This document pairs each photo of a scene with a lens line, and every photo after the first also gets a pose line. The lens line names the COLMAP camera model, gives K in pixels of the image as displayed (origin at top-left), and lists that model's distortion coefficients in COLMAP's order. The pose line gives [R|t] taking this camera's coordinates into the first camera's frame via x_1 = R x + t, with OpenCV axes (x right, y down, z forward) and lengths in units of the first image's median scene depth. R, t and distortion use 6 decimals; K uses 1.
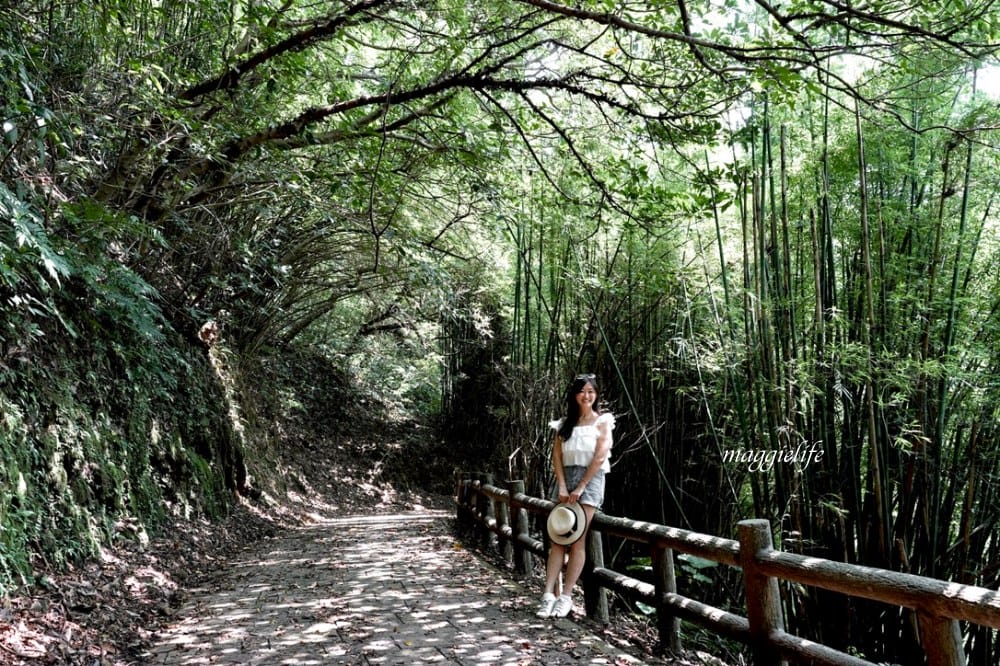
lens RADIAL K [[818.7, 0, 500.0], [0, 818.7, 333.0], [0, 0, 1]] dist [0.003089, 0.002599]
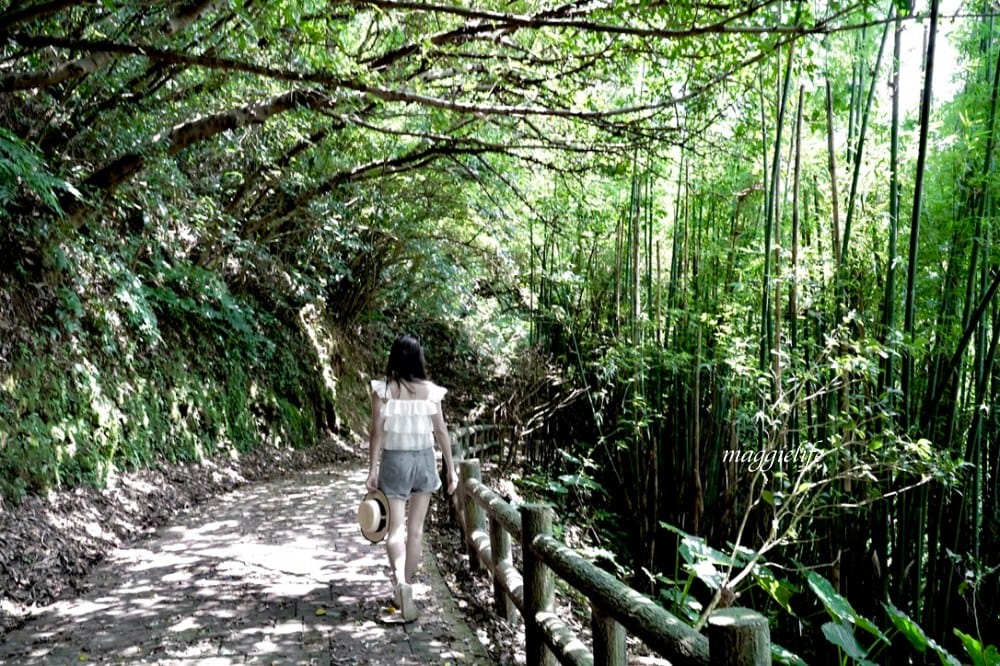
lens RADIAL K [[818.7, 0, 500.0], [0, 818.7, 333.0], [0, 0, 1]] dist [0.003089, 0.002599]
pose [[0.979344, -0.006000, -0.202110, 0.352049], [0.018400, 0.998057, 0.059531, -0.068475], [0.201360, -0.062021, 0.977552, -0.409854]]
